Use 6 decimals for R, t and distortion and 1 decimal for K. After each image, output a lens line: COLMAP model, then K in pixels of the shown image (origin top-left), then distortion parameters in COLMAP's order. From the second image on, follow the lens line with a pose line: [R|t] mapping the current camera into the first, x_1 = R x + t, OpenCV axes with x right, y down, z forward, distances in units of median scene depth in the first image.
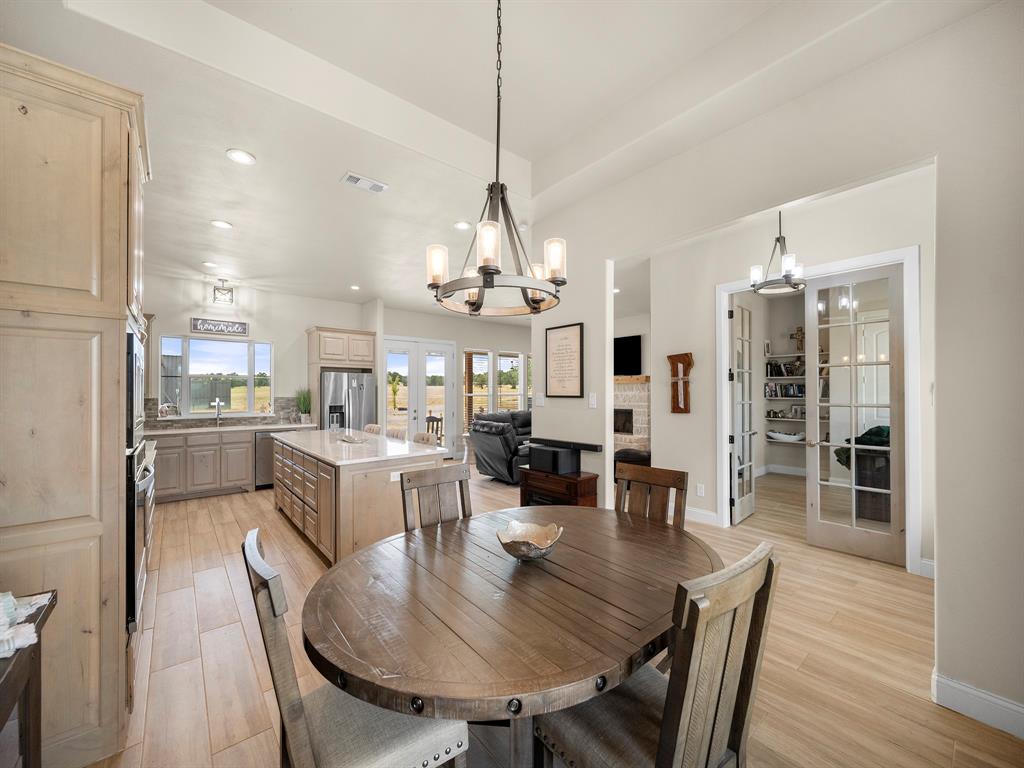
lens RADIAL K [[404.4, 0, 516.4], [0, 404.4, 390.5], [0, 0, 1]] dist [0.000562, -0.000139]
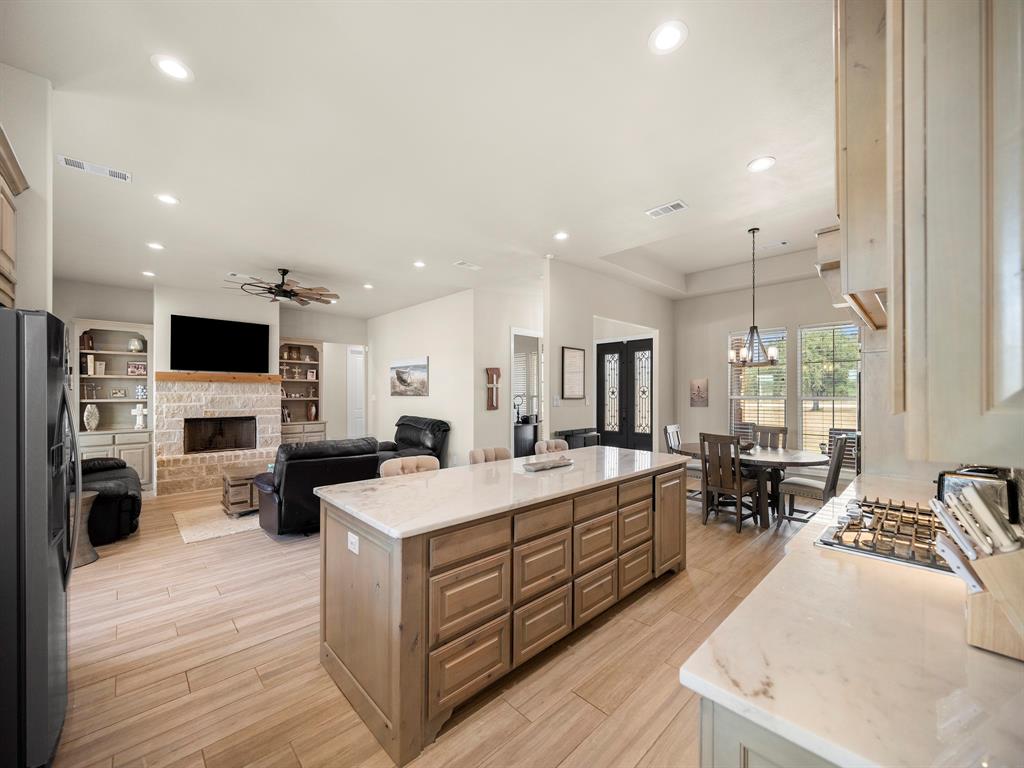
lens RADIAL K [[404.4, 0, 516.4], [0, 404.4, 390.5], [0, 0, 1]] dist [0.000562, -0.000139]
pose [[-0.061983, 0.008706, 0.998039, -0.721960], [-0.005757, 0.999942, -0.009080, 0.001090], [-0.998061, -0.006308, -0.061929, 0.722389]]
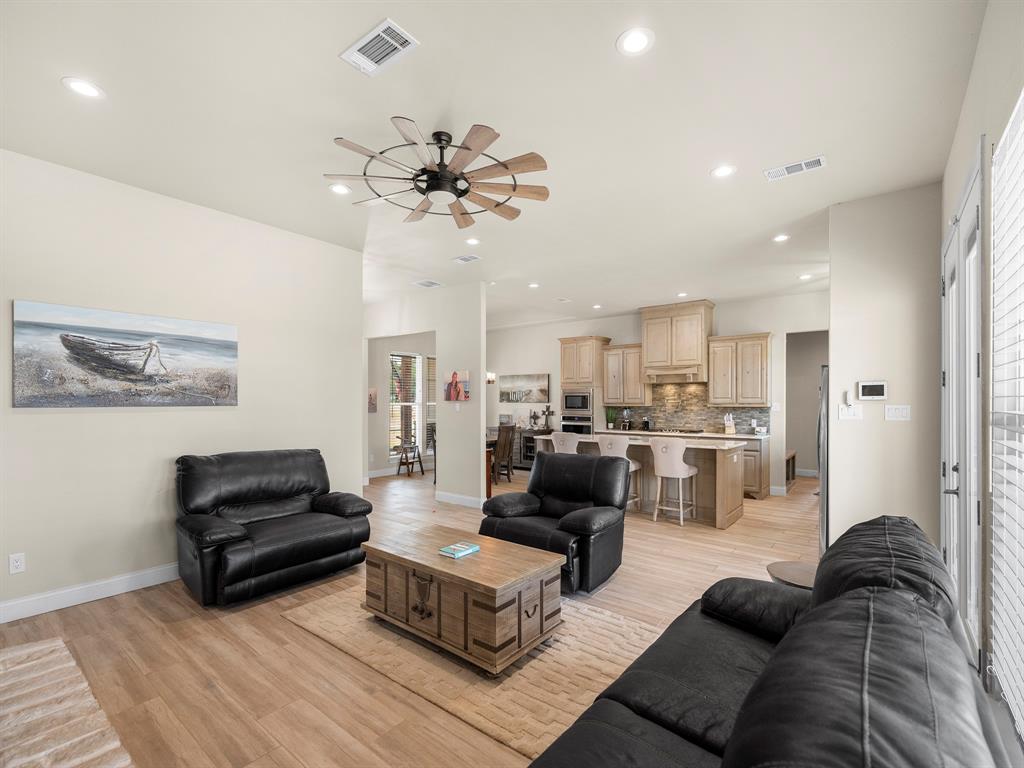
lens RADIAL K [[465.4, 0, 511.6], [0, 465.4, 405.7], [0, 0, 1]] dist [0.000102, -0.000026]
pose [[-0.983483, 0.003317, -0.180971, 0.148505], [0.002511, 0.999986, 0.004682, 0.006115], [0.180984, 0.004150, -0.983477, 1.603198]]
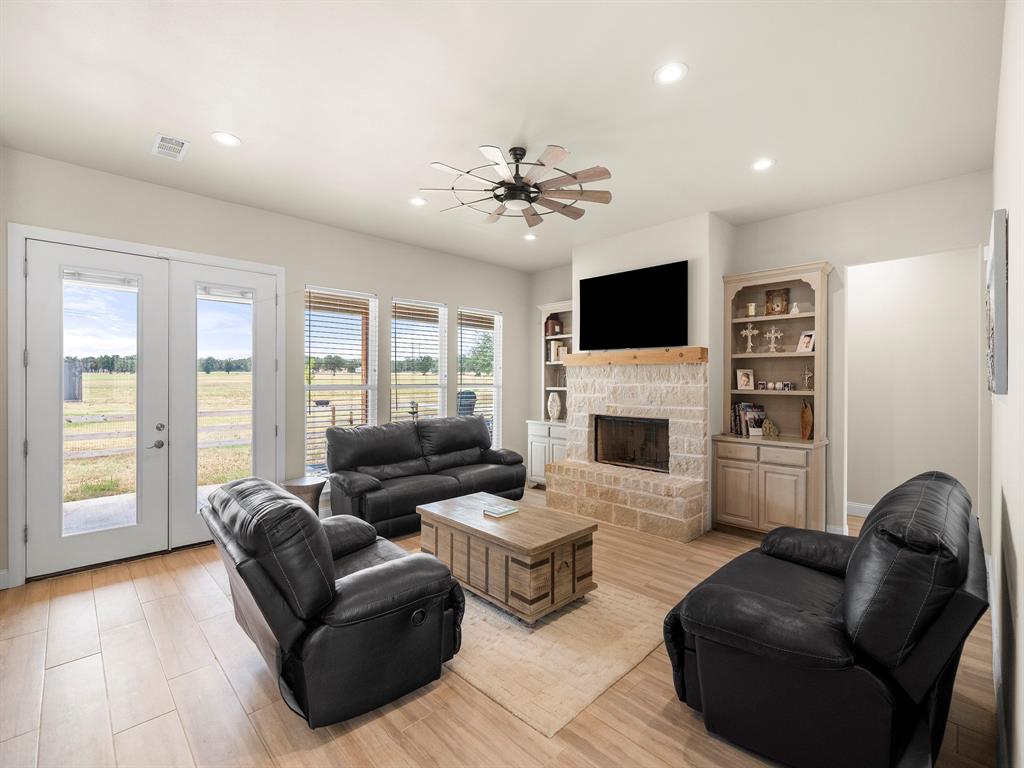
lens RADIAL K [[457.4, 0, 512.0], [0, 457.4, 384.0], [0, 0, 1]] dist [0.000229, -0.000003]
pose [[0.997896, 0.004038, 0.064714, 0.095086], [-0.004822, 0.999917, 0.011957, 0.000102], [-0.064660, -0.012244, 0.997832, 0.644017]]
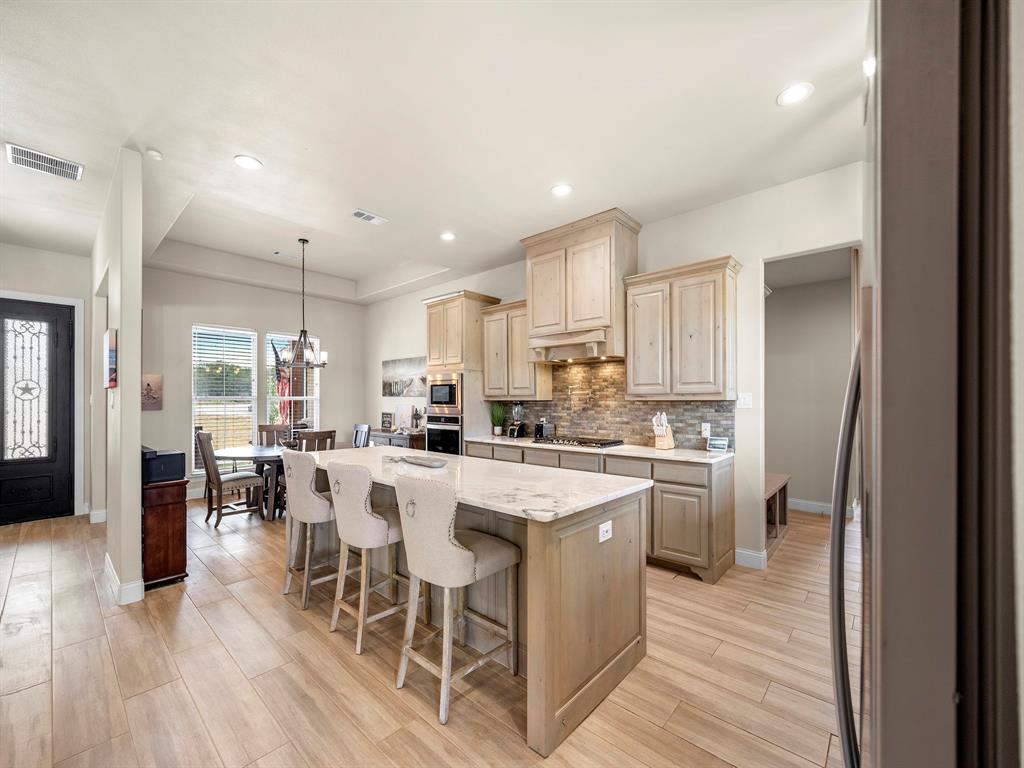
lens RADIAL K [[419.0, 0, 513.6], [0, 419.0, 397.6], [0, 0, 1]] dist [0.000752, 0.000050]
pose [[-0.991974, 0.003248, -0.126398, -0.315904], [0.004381, 0.999953, -0.008690, 0.016049], [0.126364, -0.009174, -0.991942, 1.113719]]
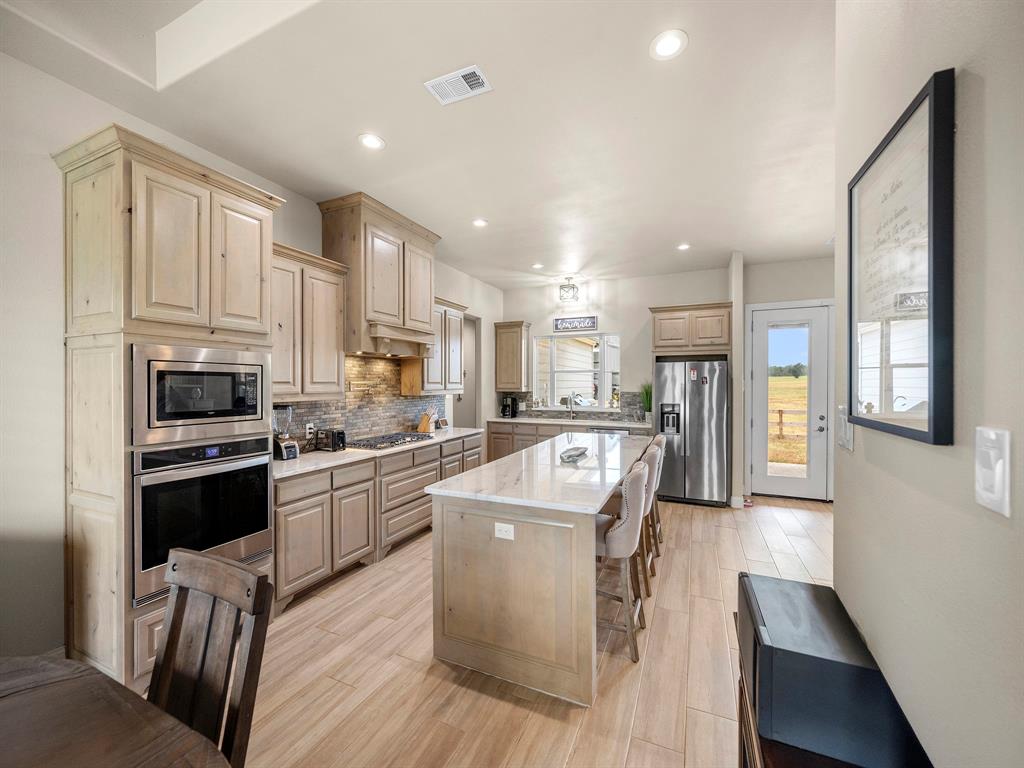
lens RADIAL K [[404.4, 0, 516.4], [0, 404.4, 390.5], [0, 0, 1]] dist [0.000562, -0.000139]
pose [[0.429296, 0.016528, -0.903013, 0.136557], [0.004380, 0.999783, 0.020382, -0.006975], [0.903153, -0.012705, 0.429130, 0.387289]]
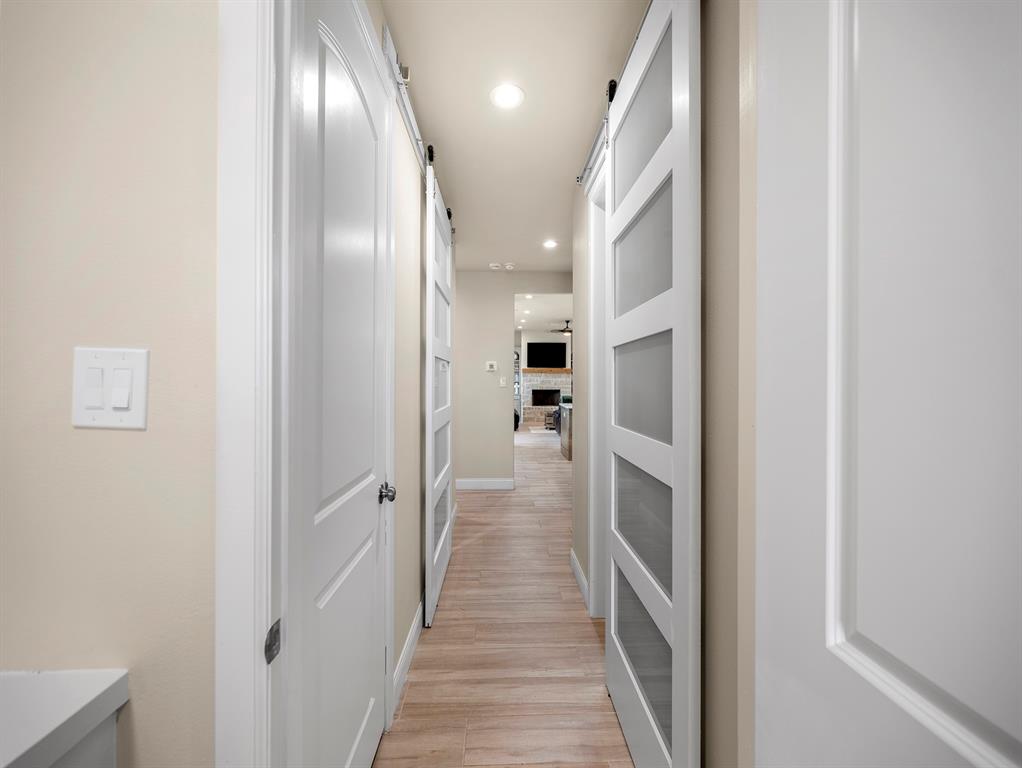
lens RADIAL K [[412.9, 0, 511.0], [0, 412.9, 384.0], [0, 0, 1]] dist [0.000077, -0.000083]
pose [[0.632879, -0.002307, 0.774248, -1.441636], [-0.009591, 0.999895, 0.010819, 0.011621], [-0.774192, -0.014272, 0.632790, 0.179491]]
